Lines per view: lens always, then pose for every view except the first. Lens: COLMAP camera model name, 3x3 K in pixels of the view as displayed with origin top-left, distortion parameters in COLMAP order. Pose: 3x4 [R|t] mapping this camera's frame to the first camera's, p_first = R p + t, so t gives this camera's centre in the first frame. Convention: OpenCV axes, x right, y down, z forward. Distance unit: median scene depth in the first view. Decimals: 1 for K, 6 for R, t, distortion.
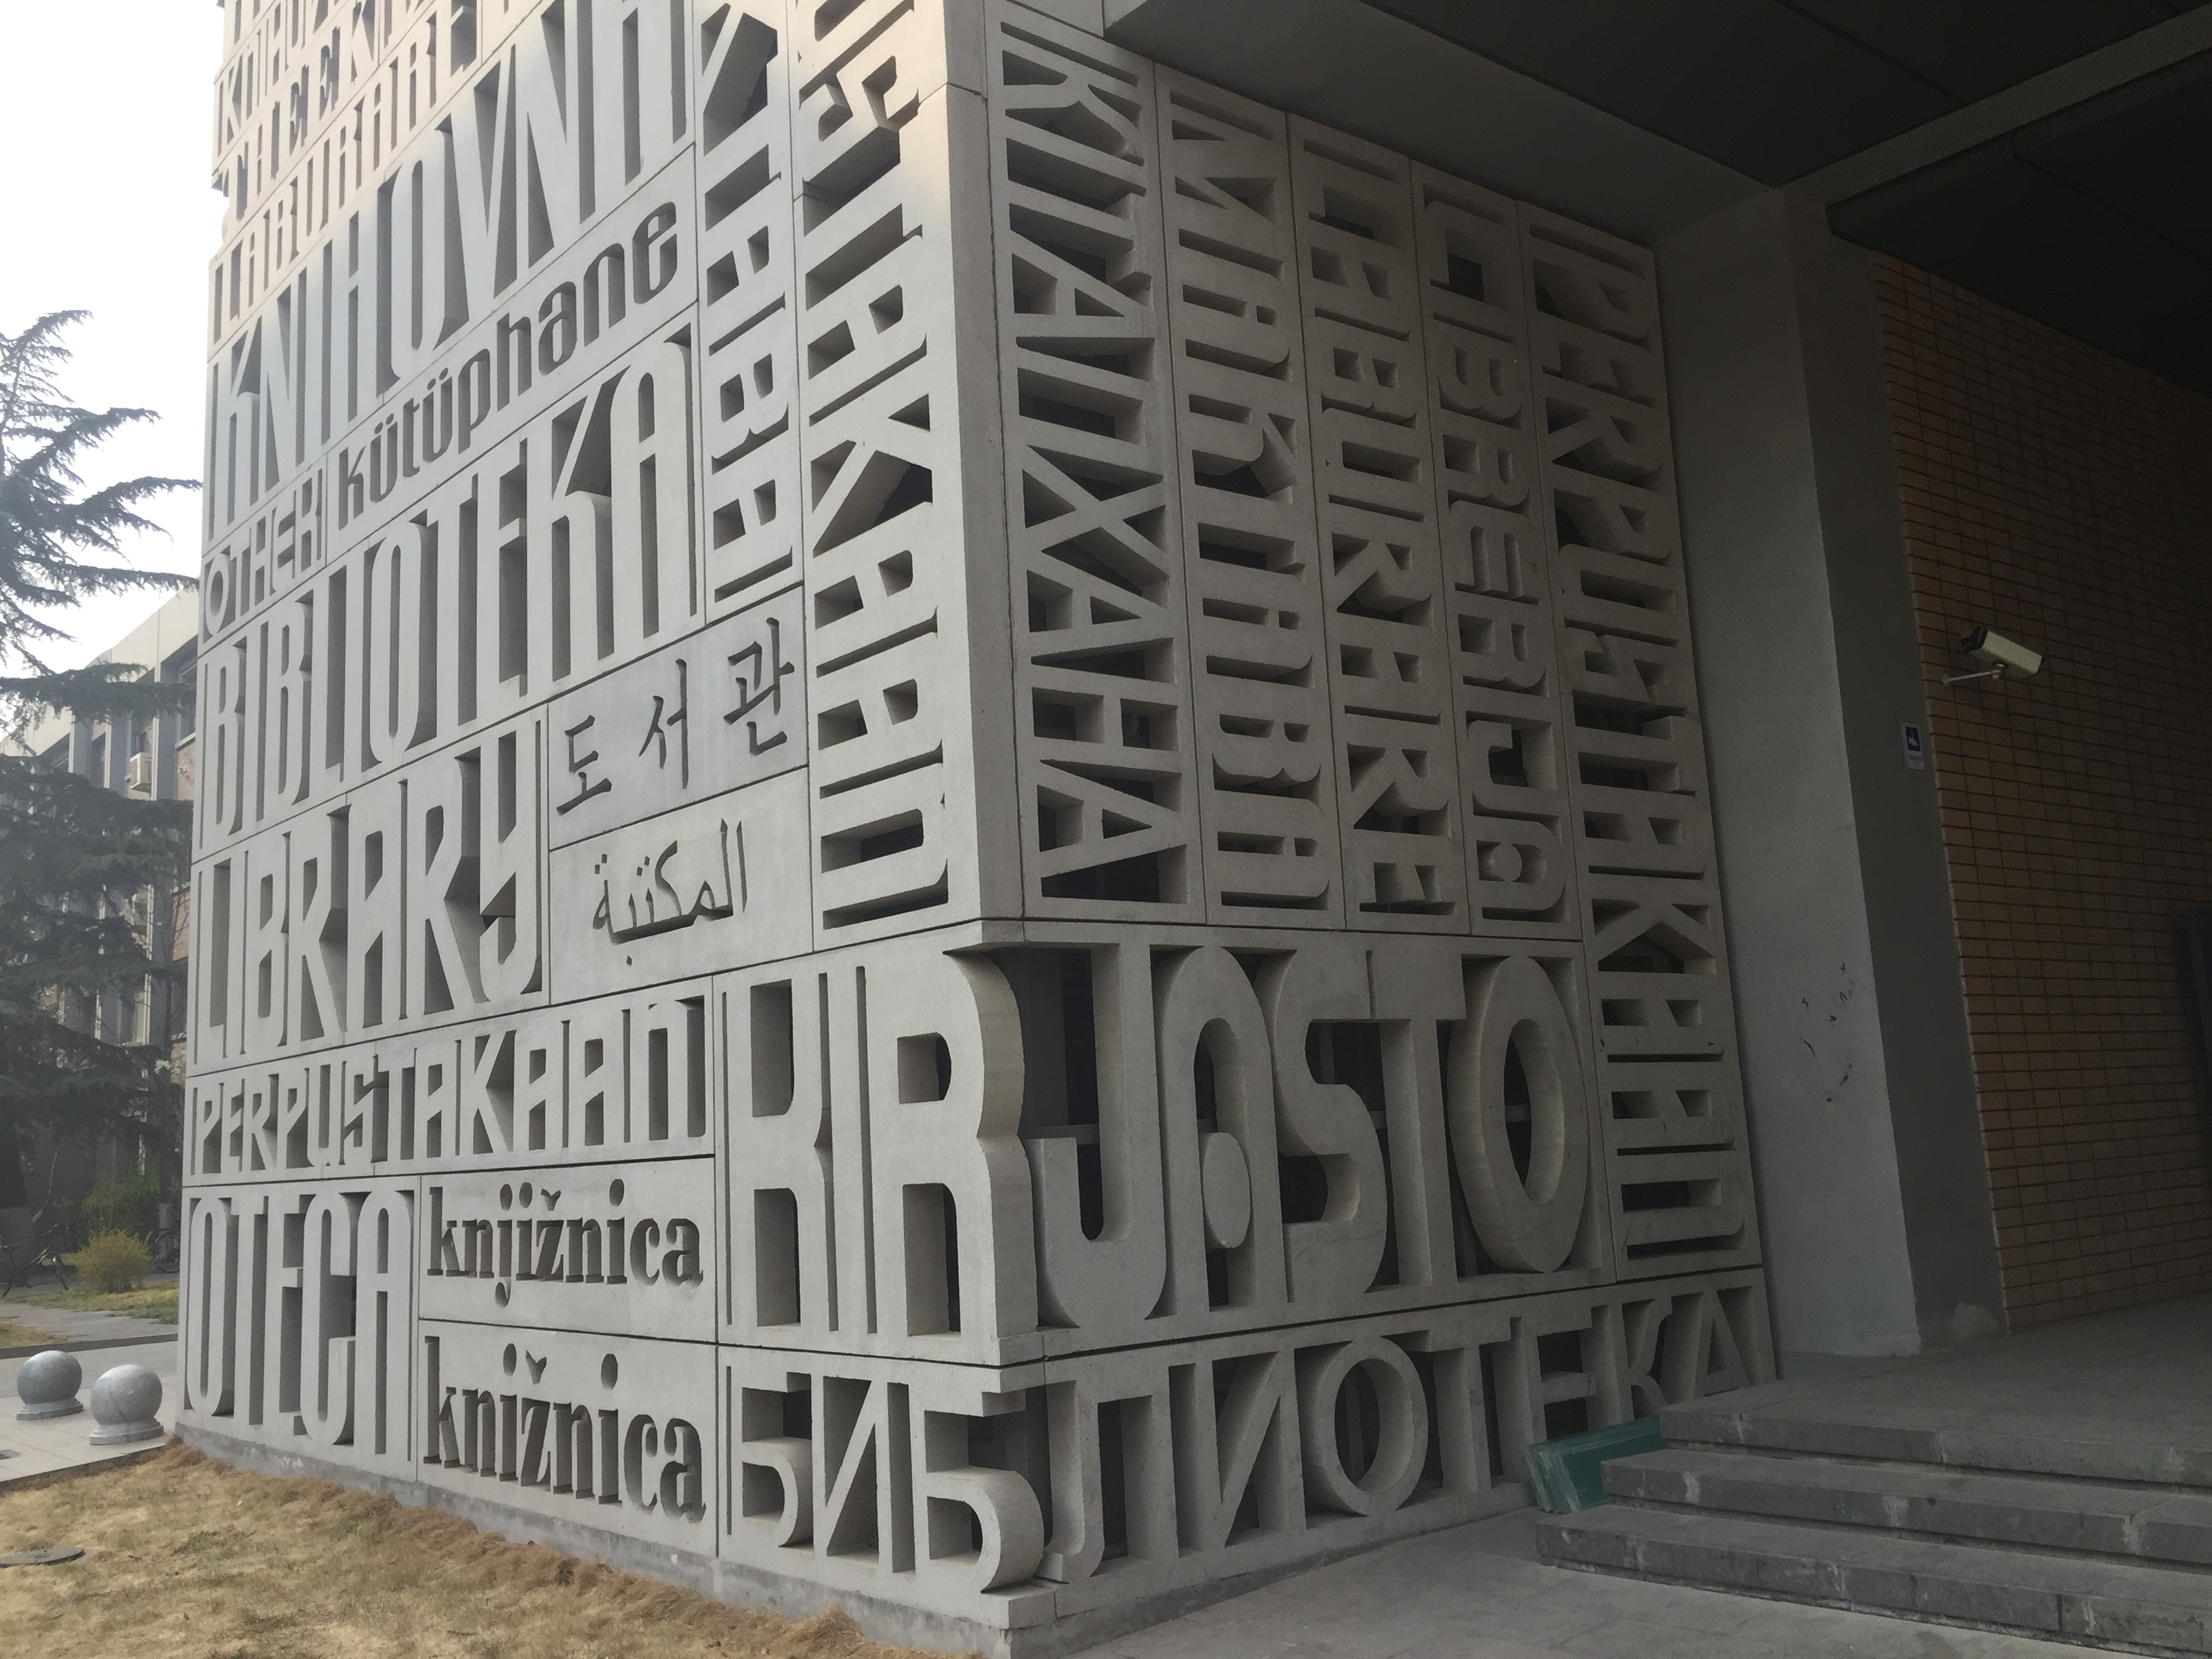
lens RADIAL K [[1943.6, 0, 1121.9], [0, 1943.6, 808.7], [0, 0, 1]] dist [0.085449, -0.122125]
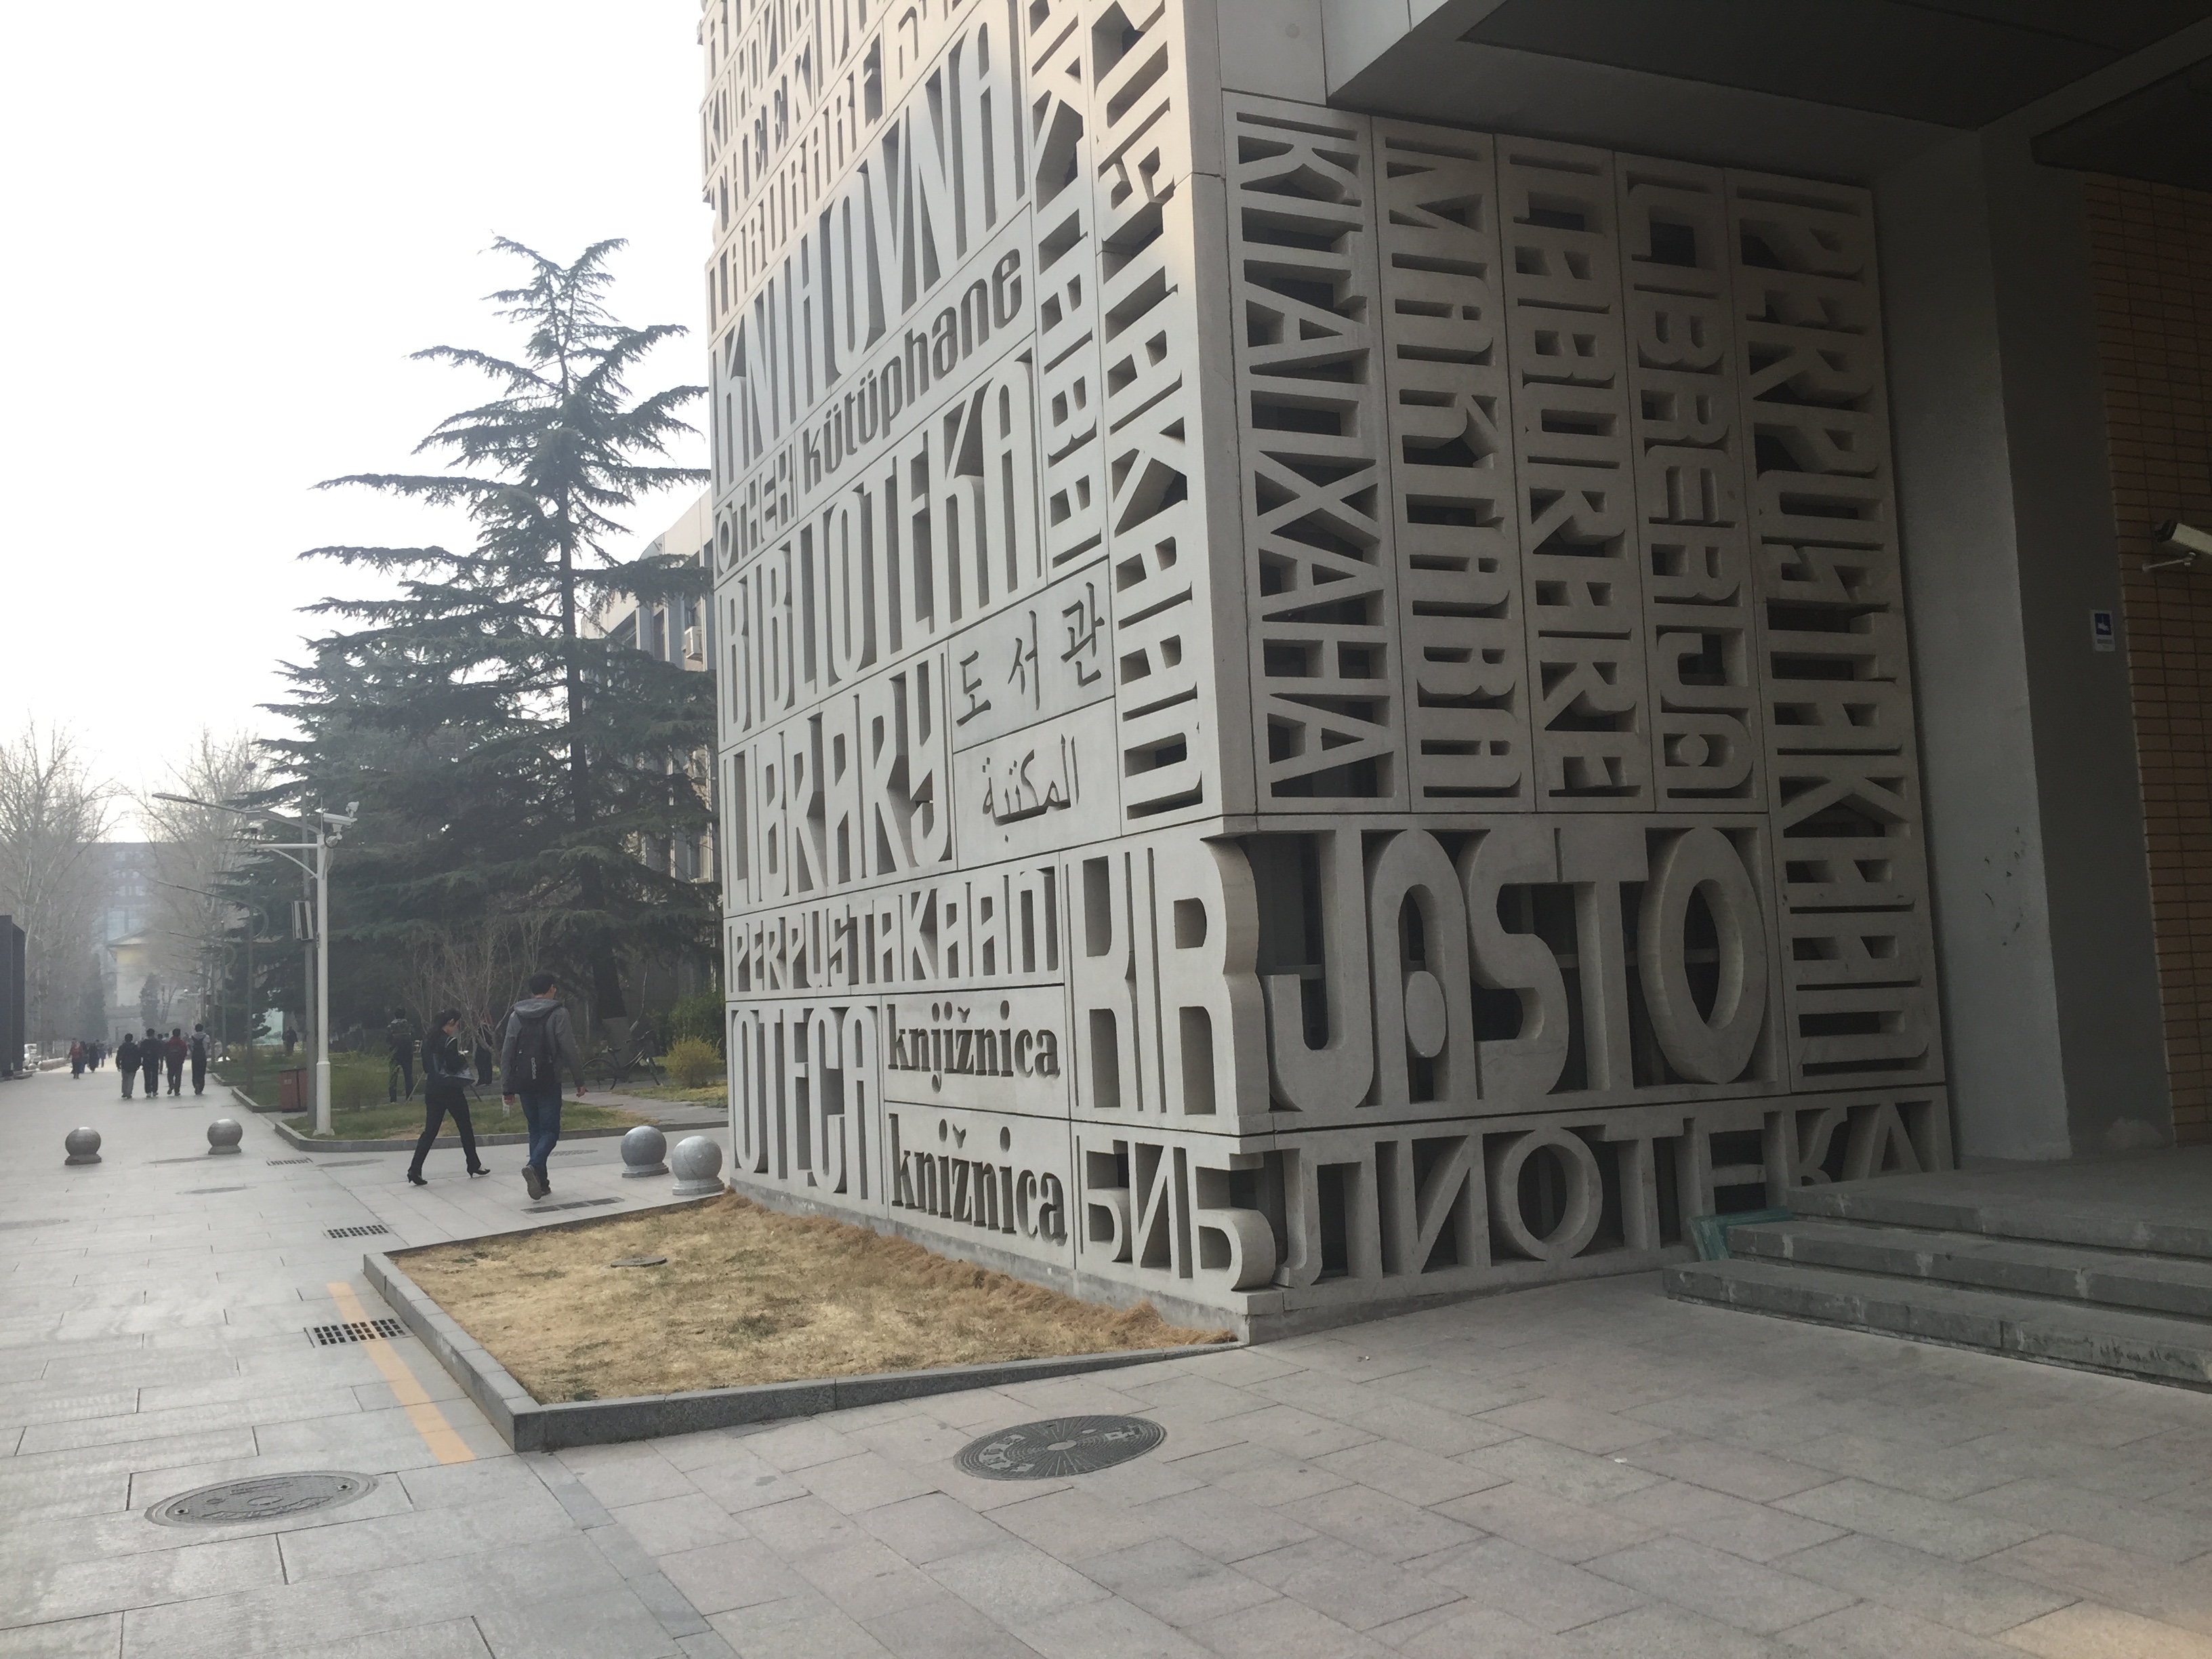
lens RADIAL K [[1943.6, 0, 1103.6], [0, 1943.6, 824.5], [0, 0, 1]] dist [0.085449, -0.122125]
pose [[0.965975, -0.013123, -0.258302, 0.158327], [0.037602, 0.995227, 0.090055, -0.050132], [0.255887, -0.096703, 0.961858, -0.263616]]
